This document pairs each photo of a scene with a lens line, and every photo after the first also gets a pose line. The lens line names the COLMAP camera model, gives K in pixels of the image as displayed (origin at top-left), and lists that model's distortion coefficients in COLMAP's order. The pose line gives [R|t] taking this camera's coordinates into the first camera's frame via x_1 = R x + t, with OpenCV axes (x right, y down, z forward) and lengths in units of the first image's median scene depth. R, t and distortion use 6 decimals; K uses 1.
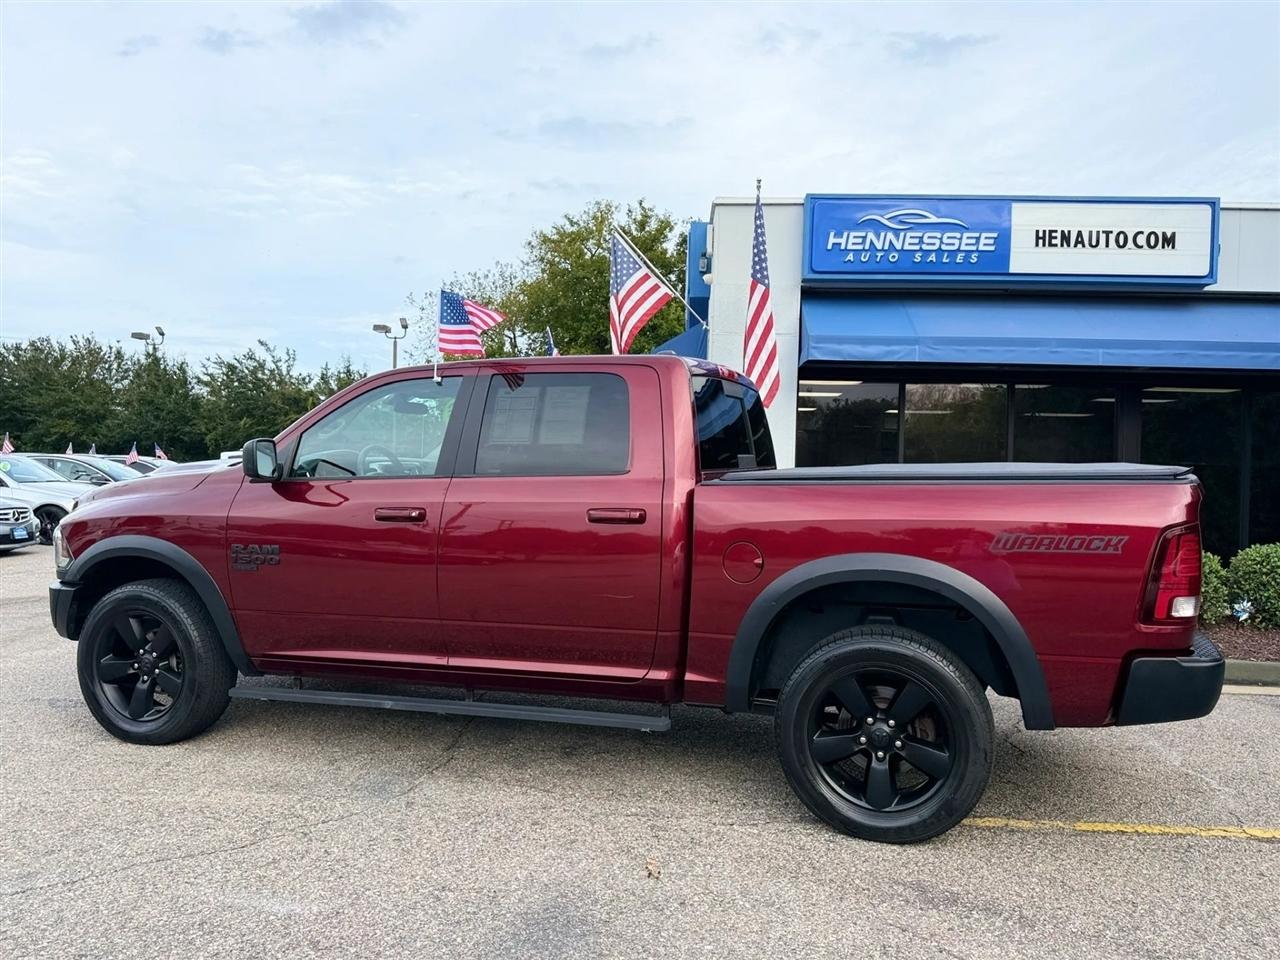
lens RADIAL K [[992.1, 0, 646.2], [0, 992.1, 483.1], [0, 0, 1]] dist [0.118044, -0.226068]
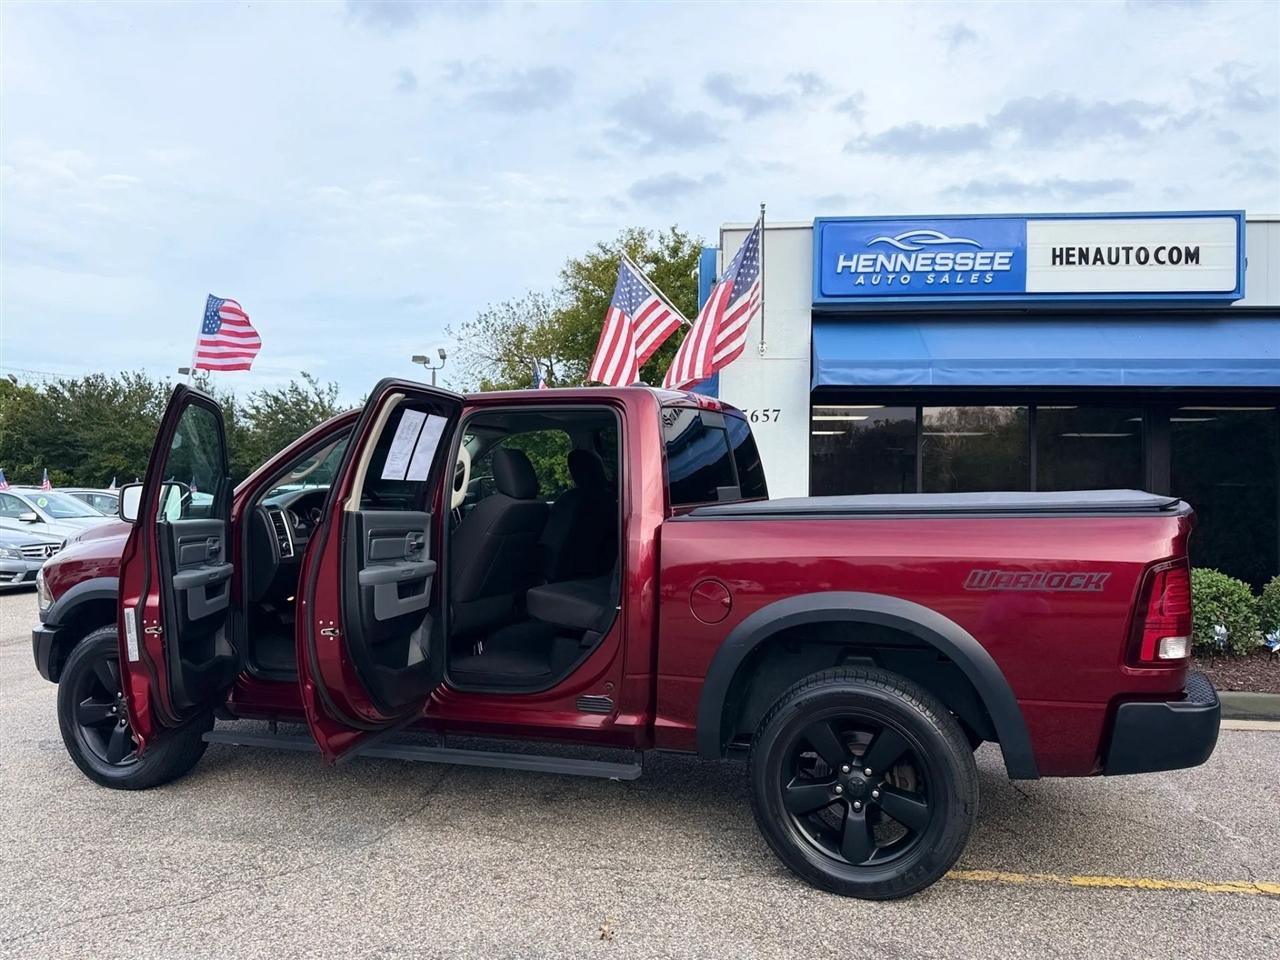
lens RADIAL K [[996.4, 0, 645.3], [0, 996.4, 482.6], [0, 0, 1]] dist [0.091627, -0.166621]
pose [[0.998925, -0.014128, -0.044147, 0.033967], [0.012996, 0.999582, -0.025829, -0.004762], [0.044494, 0.025228, 0.998691, 0.015204]]
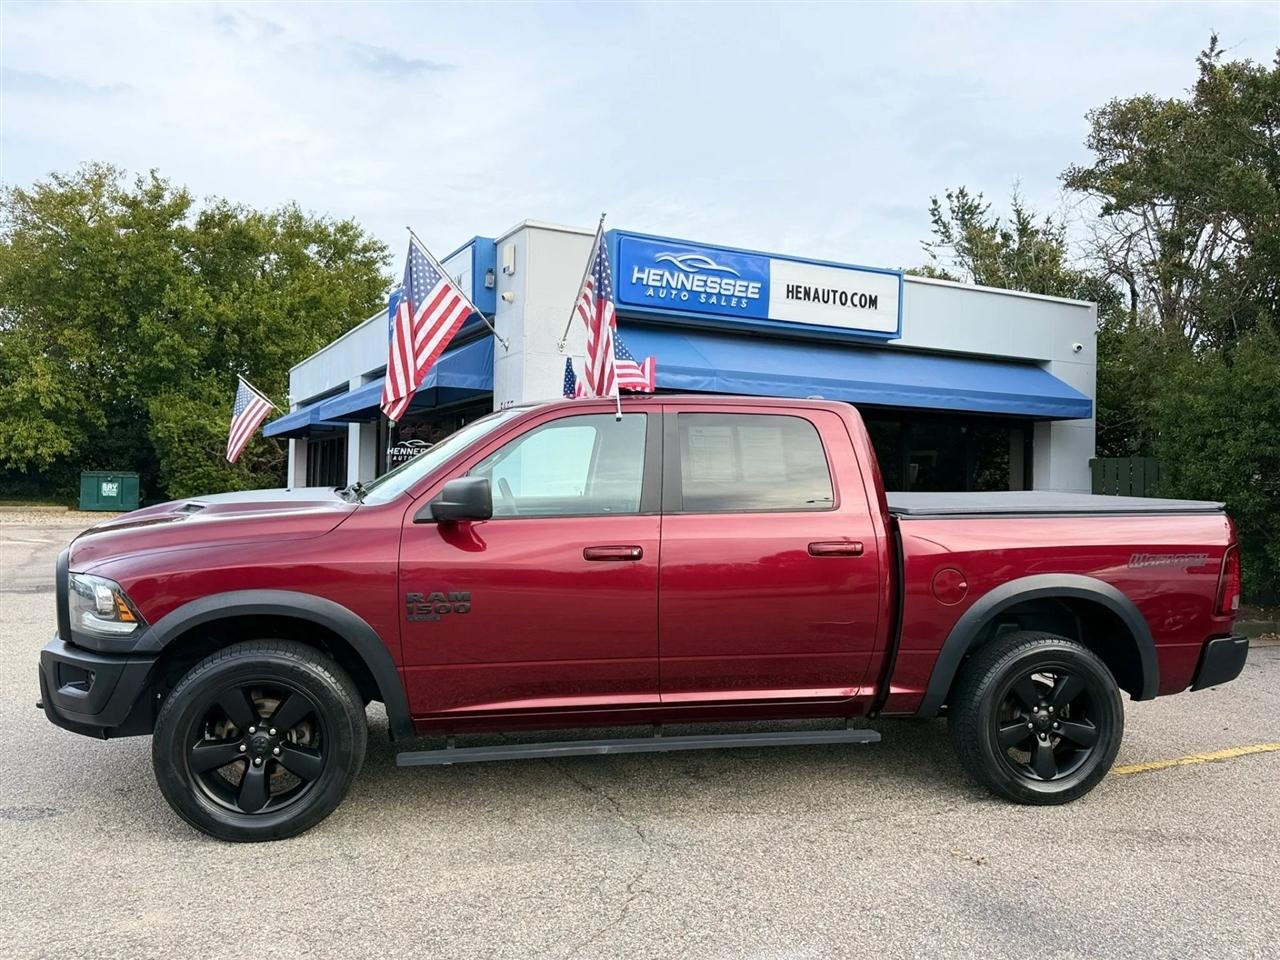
lens RADIAL K [[995.9, 0, 634.6], [0, 995.9, 463.7], [0, 0, 1]] dist [0.125725, -0.215467]
pose [[0.870885, 0.005555, 0.491455, -0.349568], [0.003558, 0.999839, -0.017606, -0.019660], [-0.491474, 0.017081, 0.870725, 0.063265]]
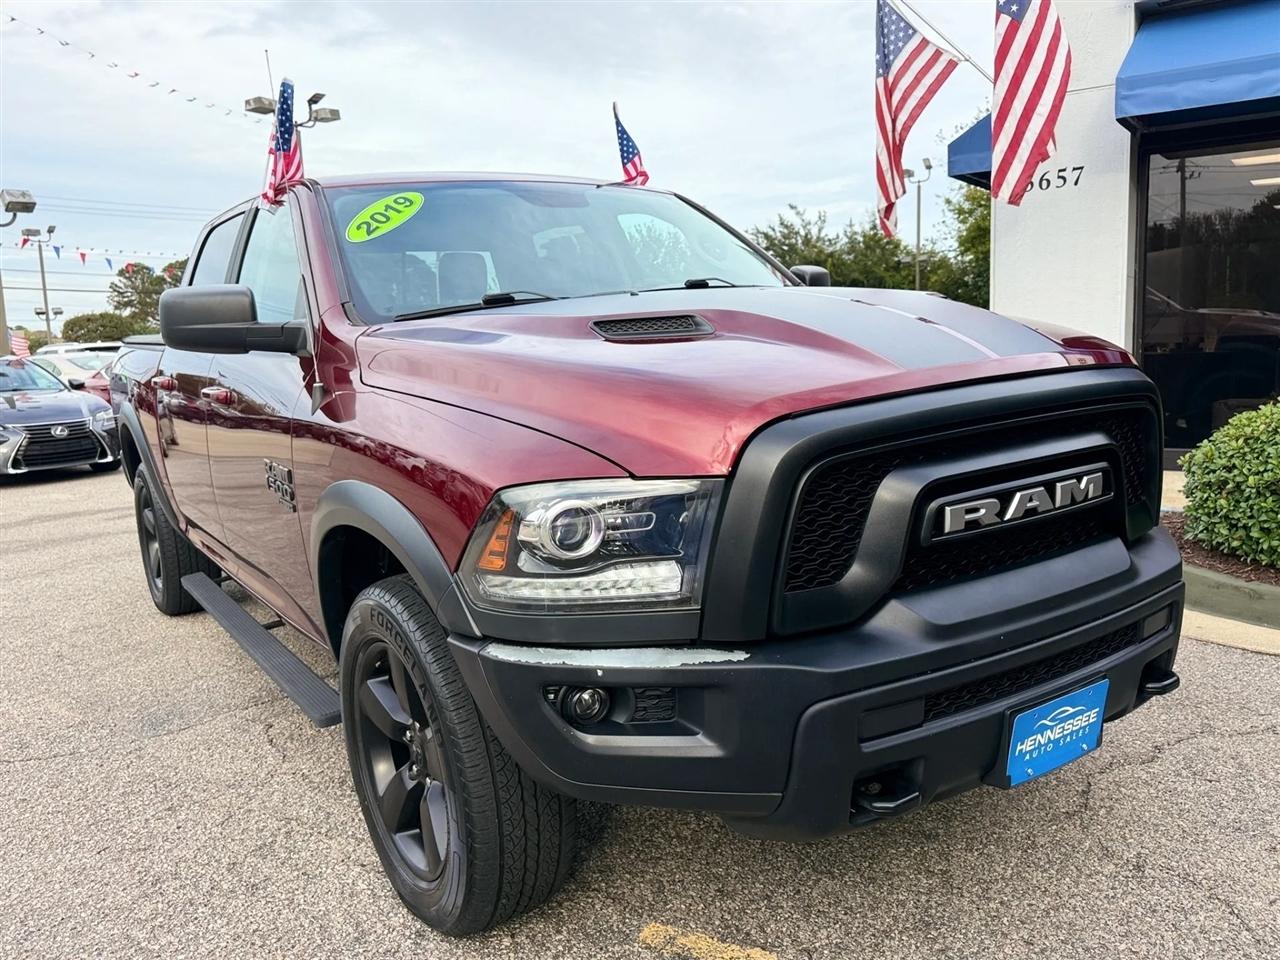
lens RADIAL K [[992.1, 0, 646.2], [0, 992.1, 483.1], [0, 0, 1]] dist [0.118044, -0.226068]
pose [[0.837592, 0.015677, -0.546071, 0.260163], [0.061385, 0.990557, 0.122594, 0.010800], [0.542836, -0.136205, 0.828720, 0.256417]]
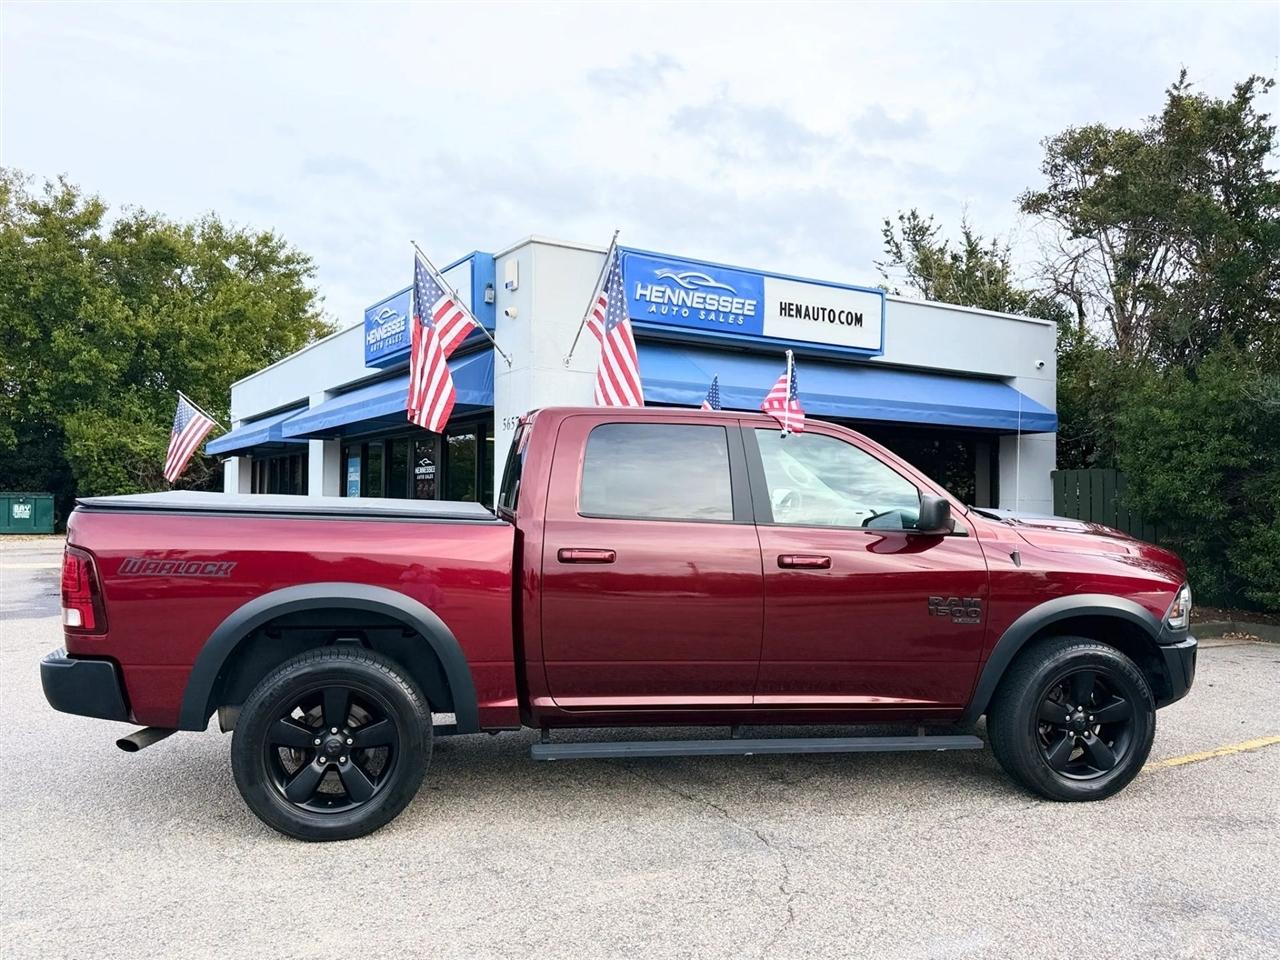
lens RADIAL K [[994.6, 0, 641.7], [0, 994.6, 483.6], [0, 0, 1]] dist [0.117216, -0.191125]
pose [[0.822562, -0.003991, 0.568661, -0.436079], [0.013786, 0.999821, -0.012925, -0.019284], [-0.568508, 0.018471, 0.822470, 0.109035]]
